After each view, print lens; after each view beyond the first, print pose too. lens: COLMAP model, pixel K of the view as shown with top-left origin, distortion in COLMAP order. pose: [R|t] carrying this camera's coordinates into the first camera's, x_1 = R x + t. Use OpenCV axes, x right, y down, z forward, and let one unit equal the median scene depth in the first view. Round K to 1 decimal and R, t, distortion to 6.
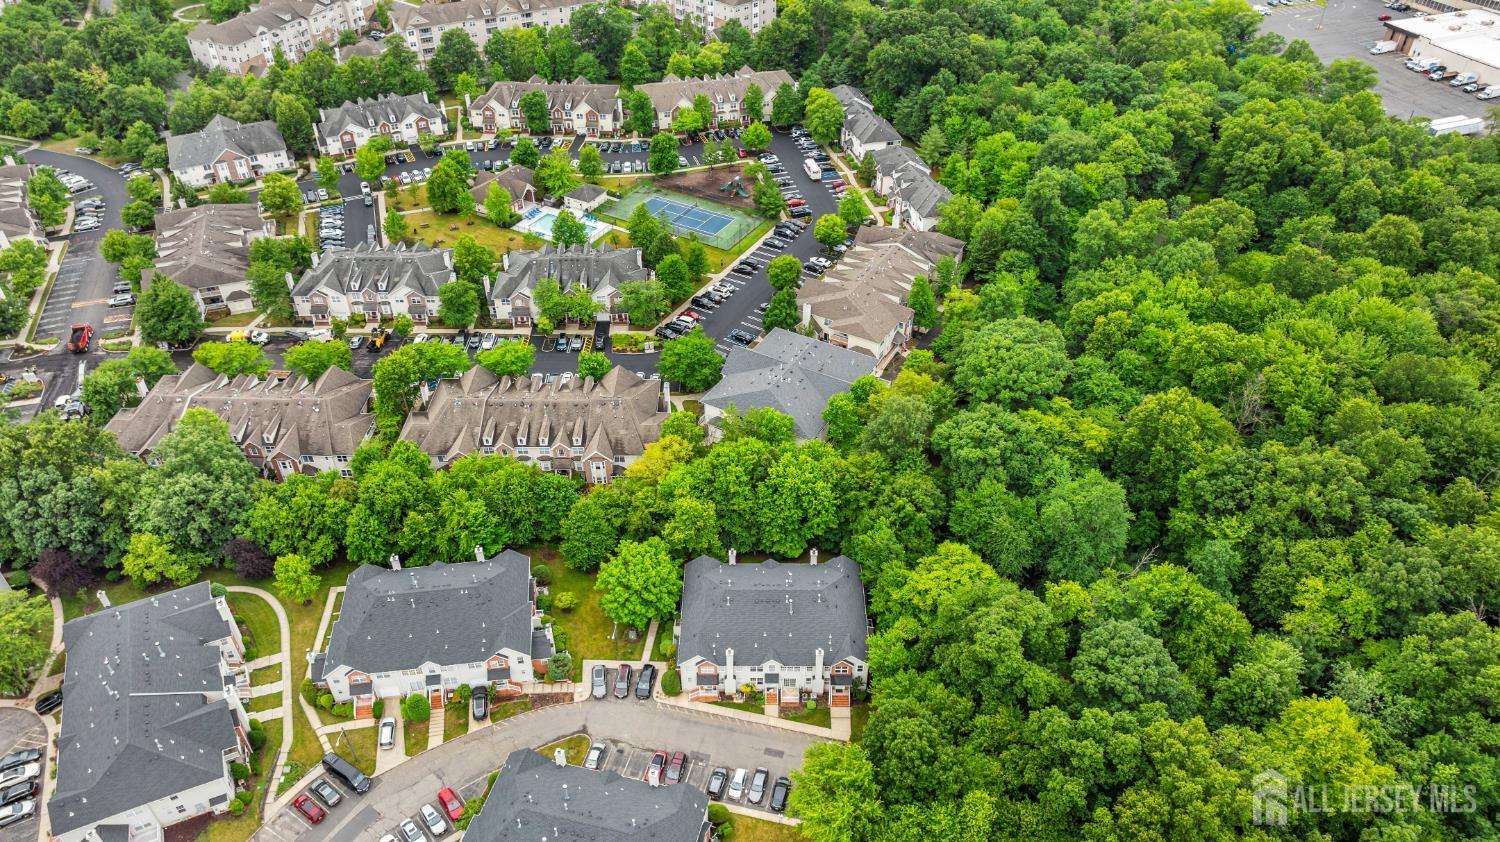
lens RADIAL K [[1046.5, 0, 761.1], [0, 1046.5, 417.2], [0, 0, 1]] dist [-0.006630, -0.001577]
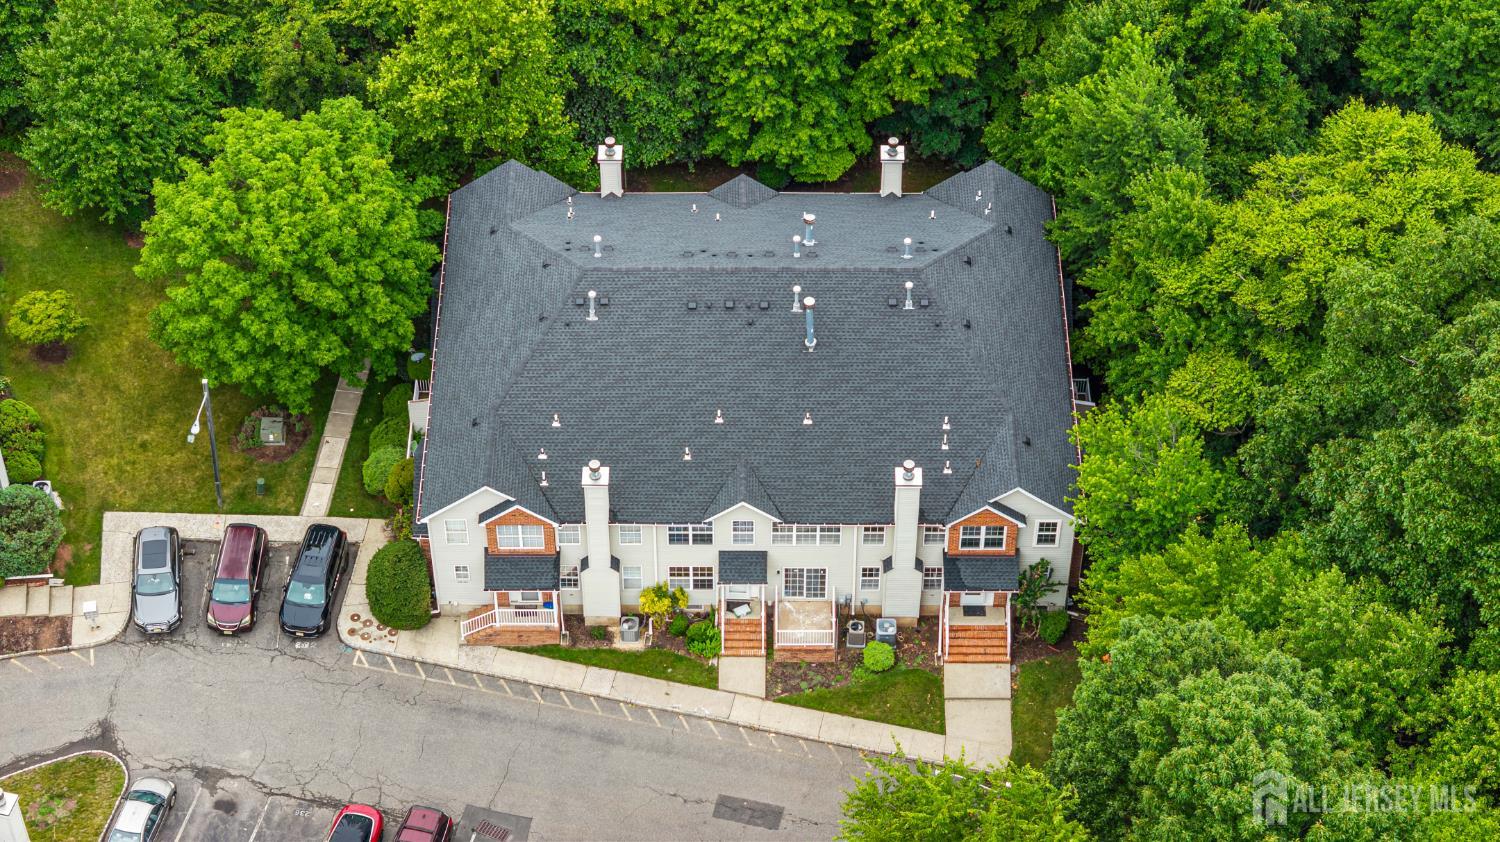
lens RADIAL K [[2983.1, 0, 748.1], [0, 2983.1, 421.0], [0, 0, 1]] dist [-0.065057, 0.000000]
pose [[0.999996, 0.001032, -0.002643, 0.013608], [-0.000618, 0.988337, 0.152279, 0.081673], [0.002769, -0.152277, 0.988334, 0.183255]]
